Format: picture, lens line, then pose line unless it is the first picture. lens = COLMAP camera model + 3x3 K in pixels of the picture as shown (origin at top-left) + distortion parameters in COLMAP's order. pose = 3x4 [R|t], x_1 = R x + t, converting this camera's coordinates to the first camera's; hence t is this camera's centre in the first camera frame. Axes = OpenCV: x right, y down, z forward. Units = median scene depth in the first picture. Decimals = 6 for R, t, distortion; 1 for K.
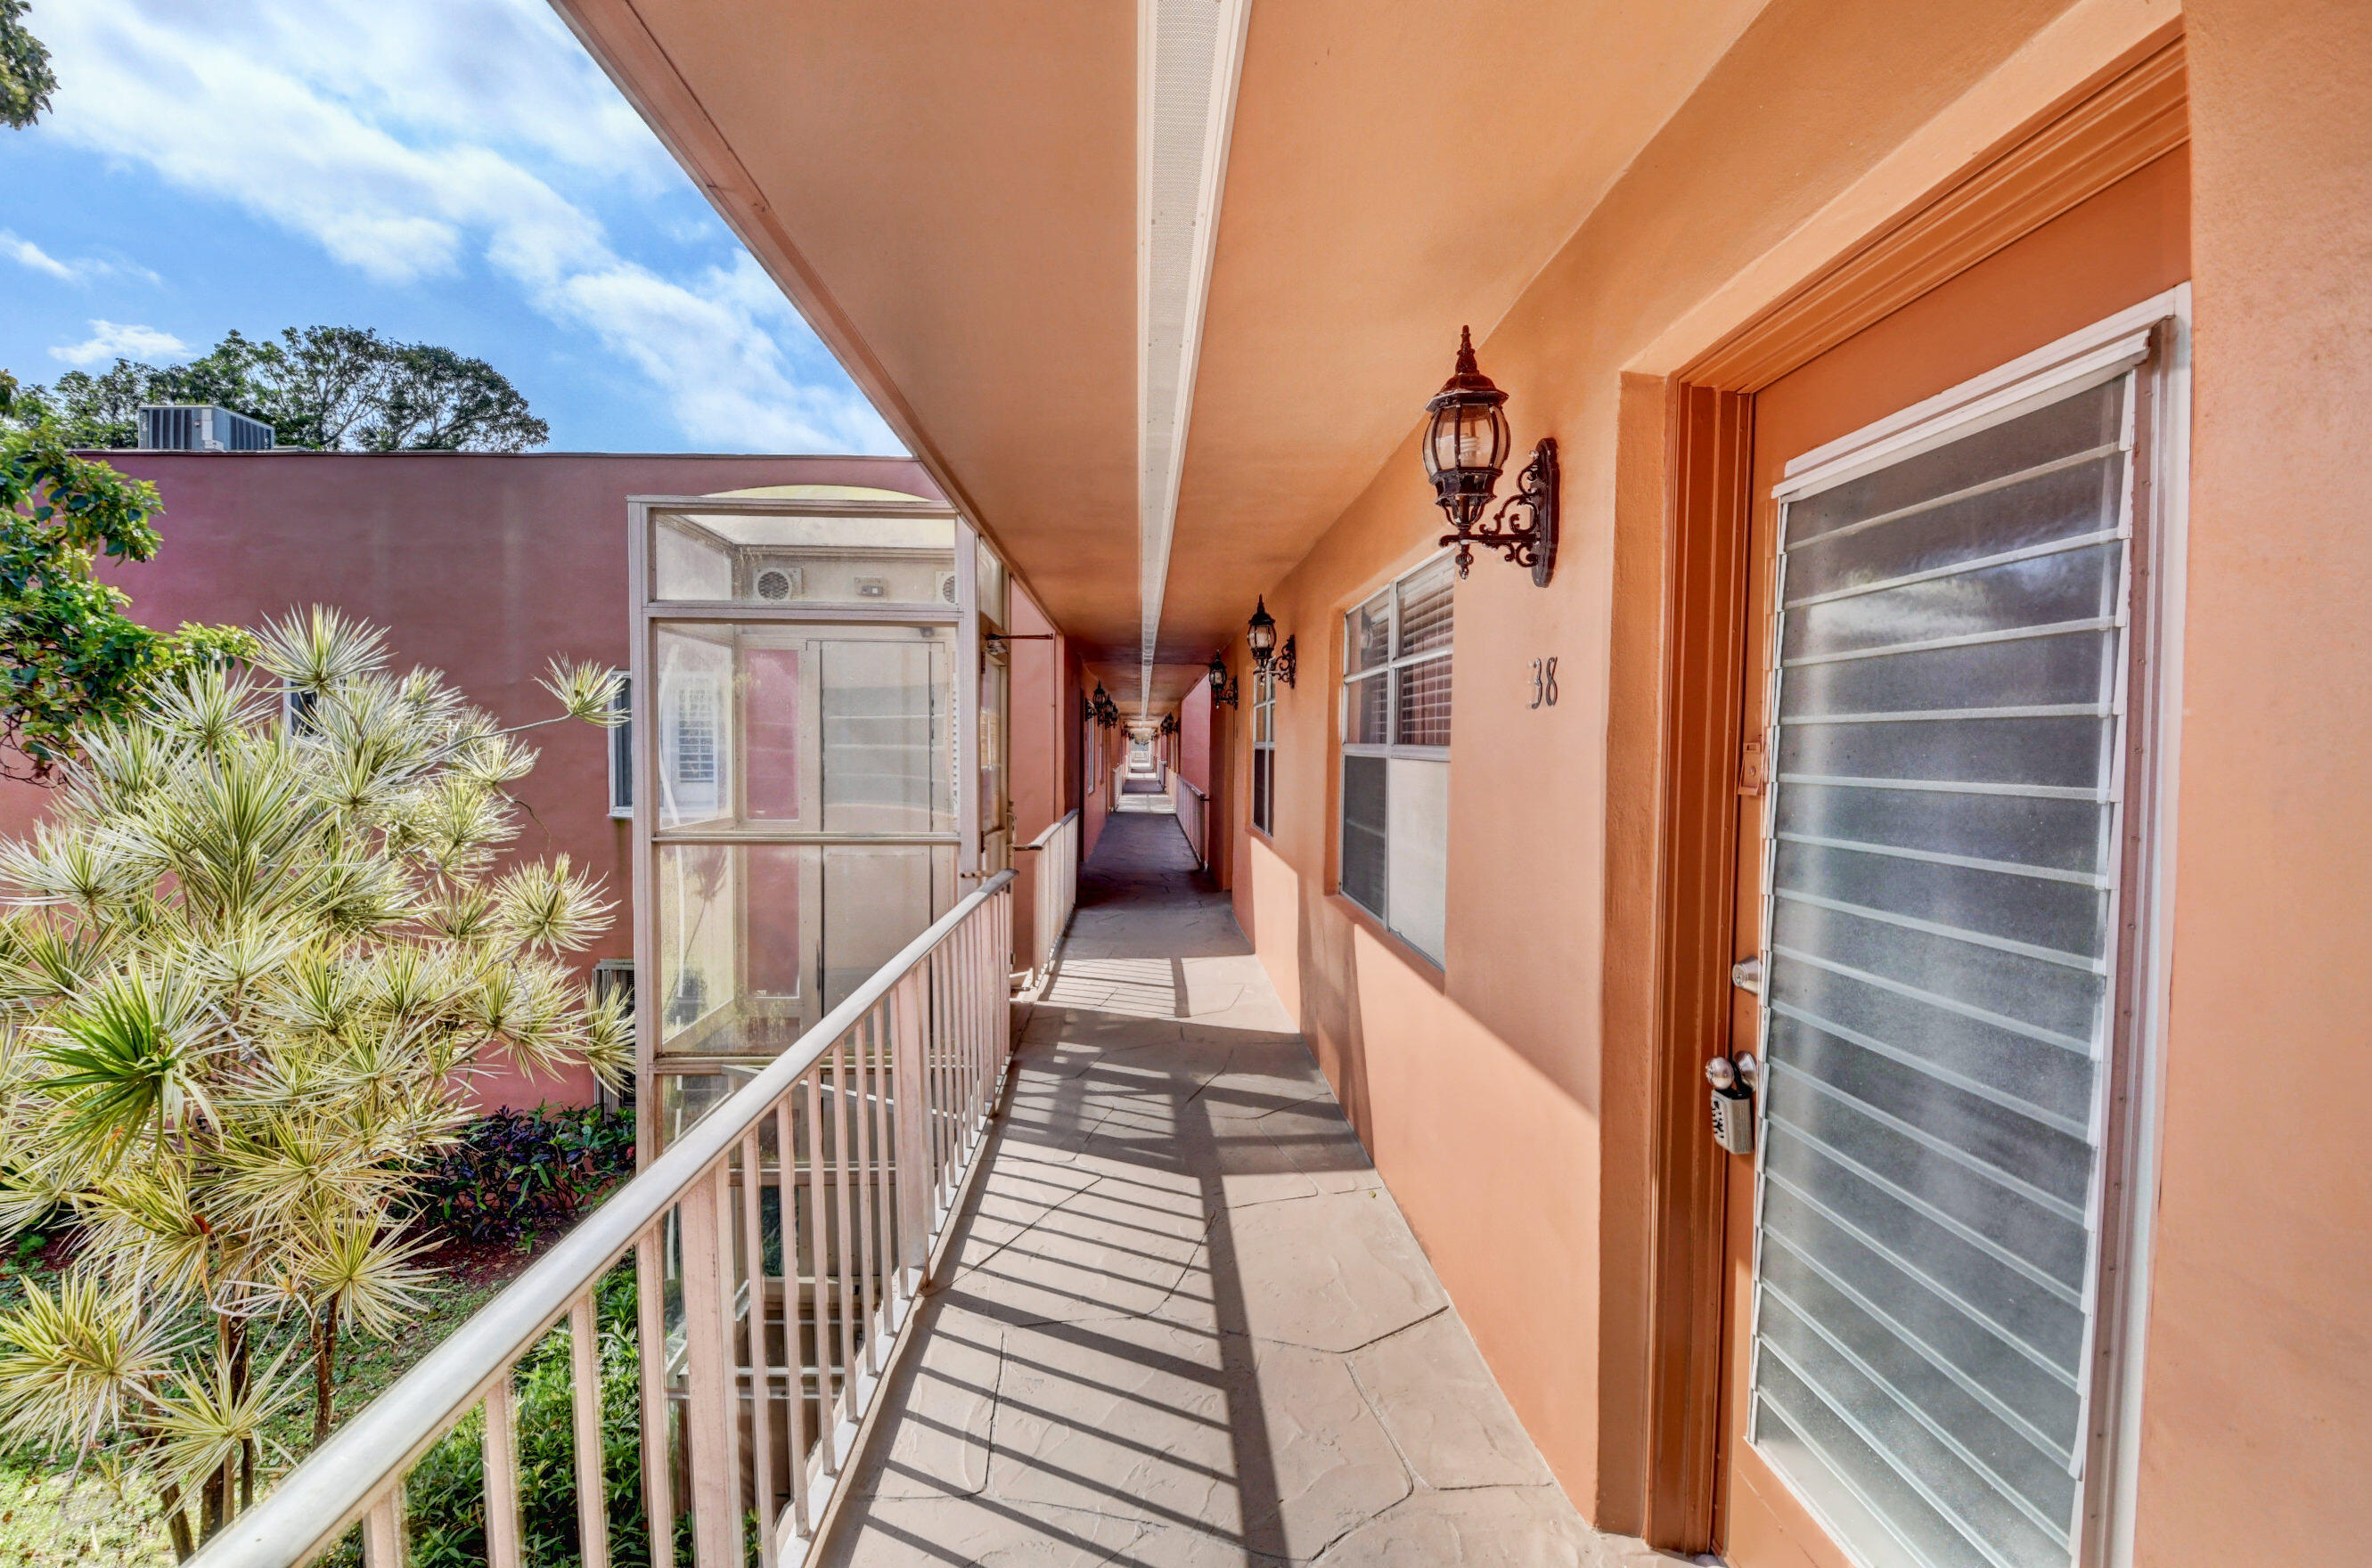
lens RADIAL K [[1047.9, 0, 1180.8], [0, 1047.9, 774.6], [0, 0, 1]] dist [0.018484, -0.028074]
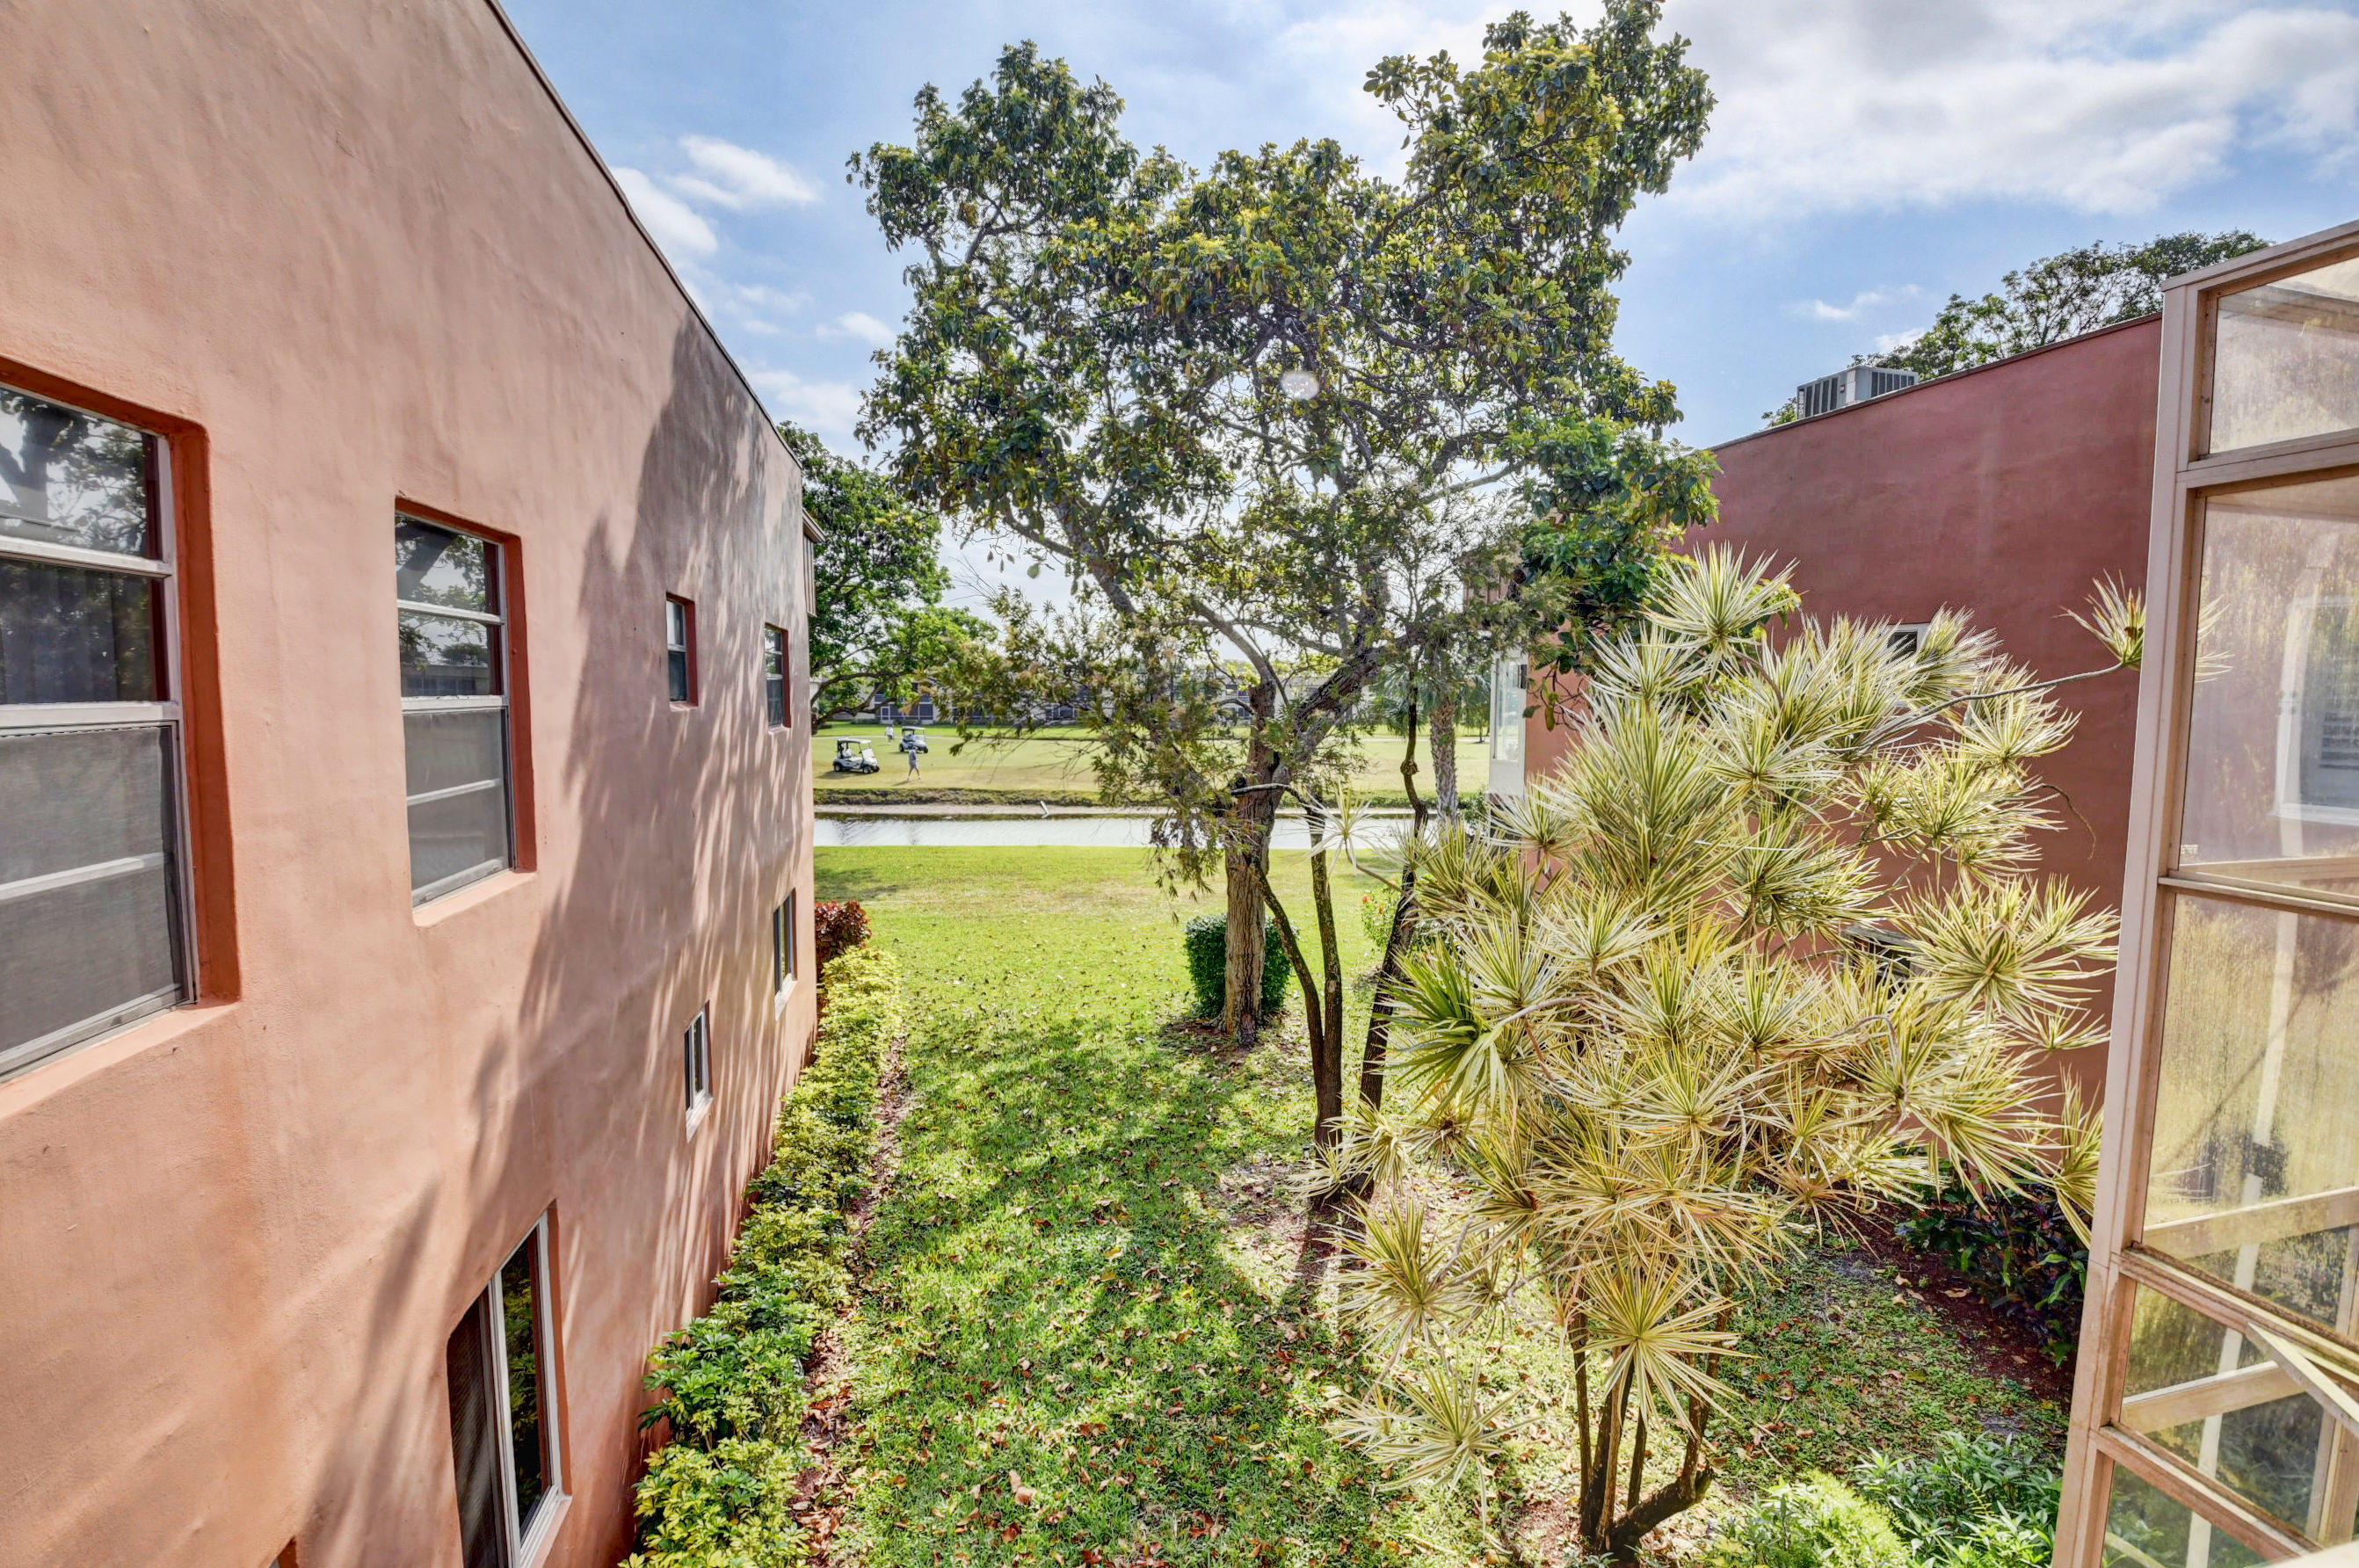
lens RADIAL K [[1056.3, 0, 1179.5], [0, 1056.3, 784.0], [0, 0, 1]] dist [0.028425, -0.029971]
pose [[0.201788, 0.080380, -0.976125, -0.023874], [-0.031996, 0.996636, 0.075454, -0.007982], [0.978907, 0.016007, 0.203681, 0.168896]]
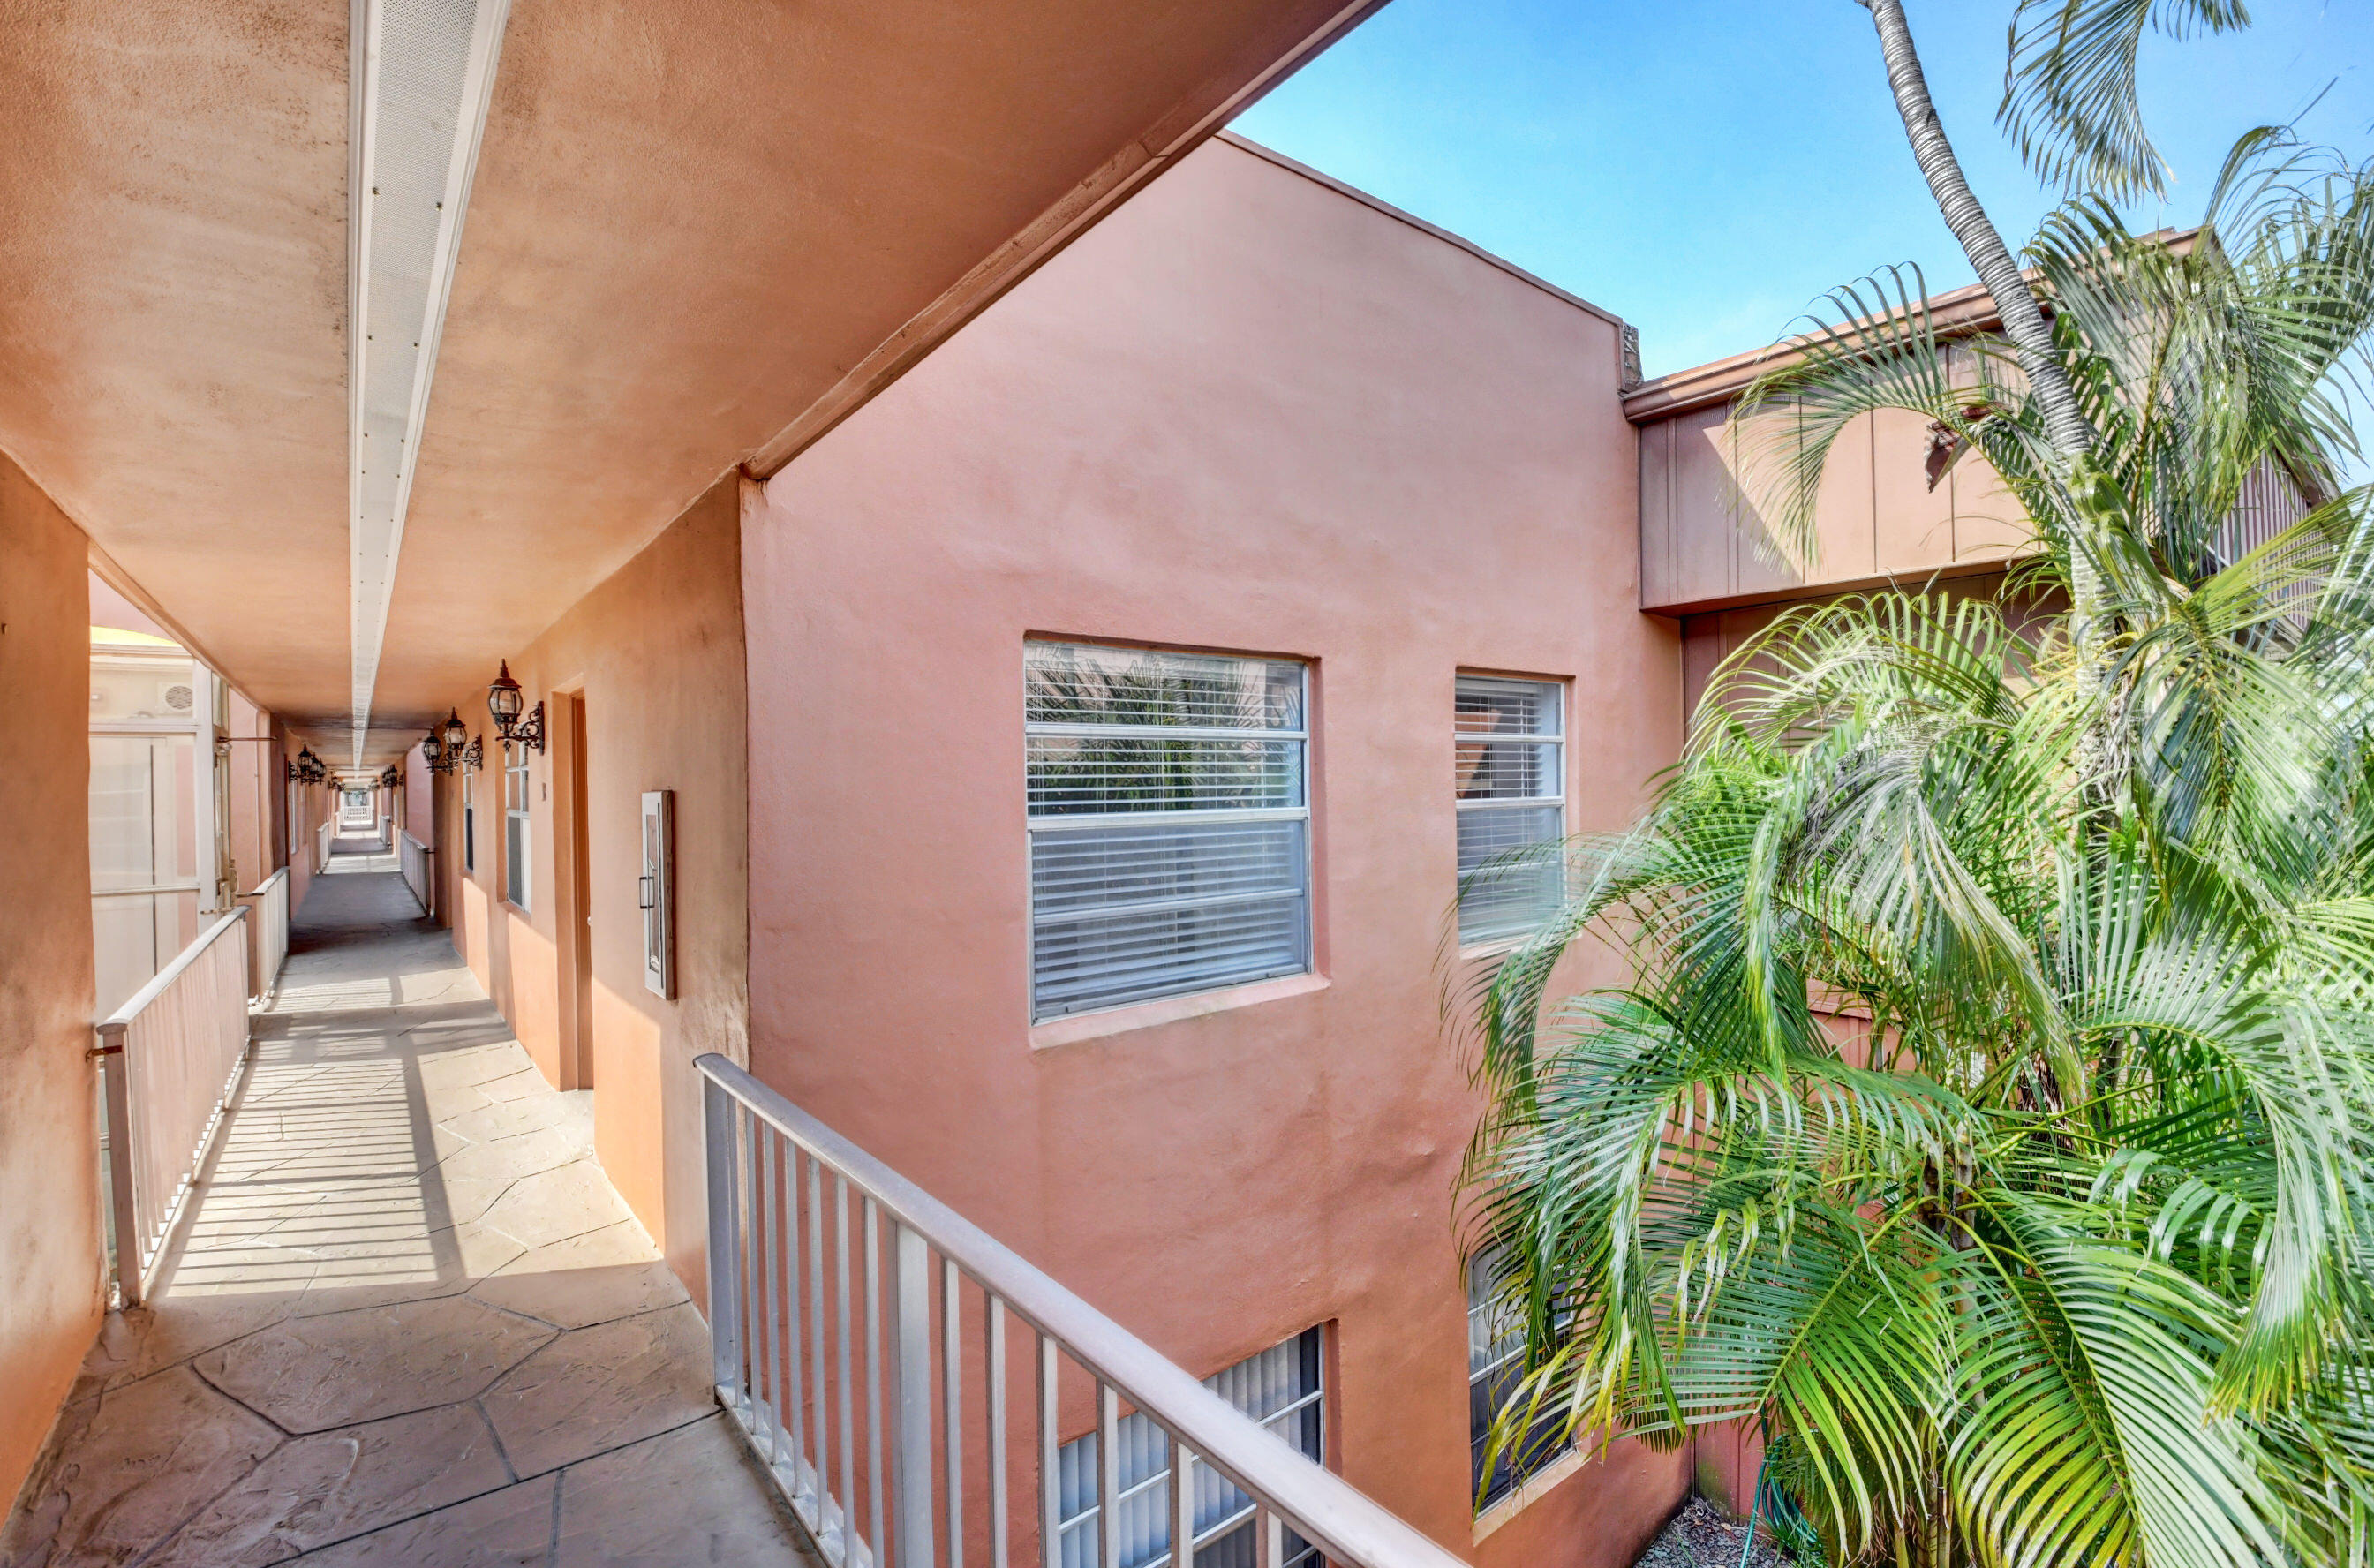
lens RADIAL K [[1048.9, 0, 1181.8], [0, 1048.9, 774.6], [0, 0, 1]] dist [0.018484, -0.028074]
pose [[0.808304, -0.022881, 0.588321, 0.018957], [0.043465, 0.998837, -0.020871, -0.000896], [-0.587159, 0.042441, 0.808358, -0.474331]]
